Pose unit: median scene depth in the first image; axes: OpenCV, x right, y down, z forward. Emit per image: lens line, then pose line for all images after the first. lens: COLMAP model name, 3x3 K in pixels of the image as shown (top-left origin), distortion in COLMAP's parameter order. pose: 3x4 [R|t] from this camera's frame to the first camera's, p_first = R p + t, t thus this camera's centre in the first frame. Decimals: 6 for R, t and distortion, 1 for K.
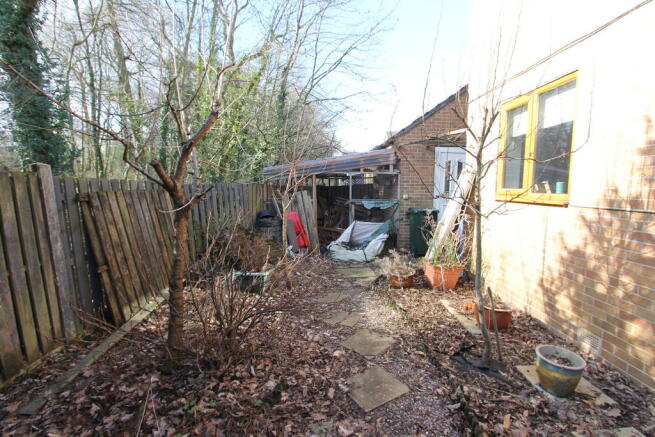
lens RADIAL K [[300.5, 0, 327.5], [0, 300.5, 218.5], [0, 0, 1]] dist [-0.000091, -0.000044]
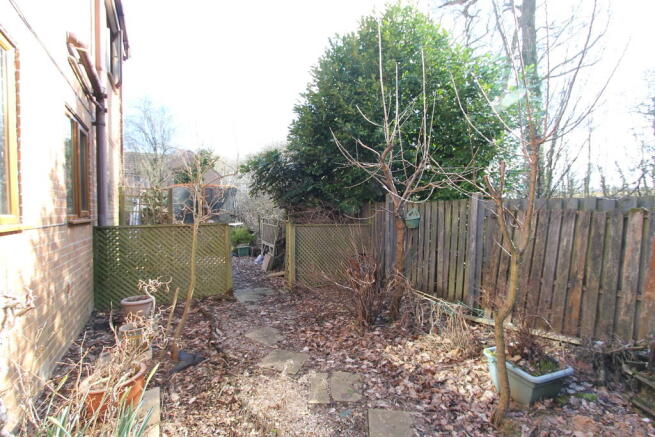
lens RADIAL K [[300.5, 0, 327.5], [0, 300.5, 218.5], [0, 0, 1]] dist [-0.000091, -0.000044]
pose [[-0.885978, 0.017870, -0.463383, 0.196676], [-0.048240, 0.990284, 0.130425, -0.081349], [0.461212, 0.137907, -0.876507, 0.800113]]
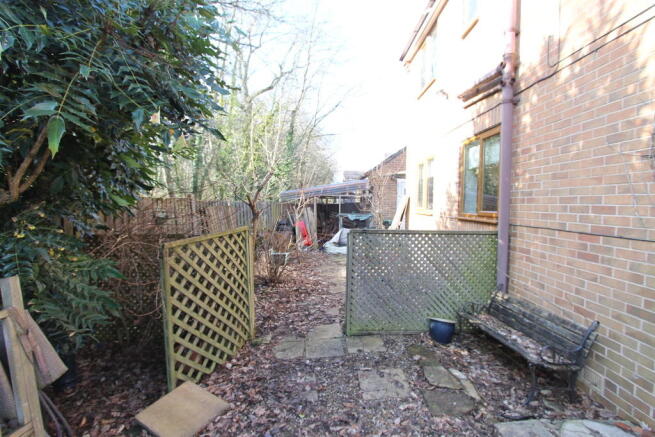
lens RADIAL K [[300.5, 0, 327.5], [0, 300.5, 218.5], [0, 0, 1]] dist [-0.000091, -0.000044]
pose [[0.999934, 0.009690, -0.006196, 0.026432], [-0.010020, 0.998405, -0.055559, 0.043427], [0.005648, 0.055617, 0.998436, -0.472093]]
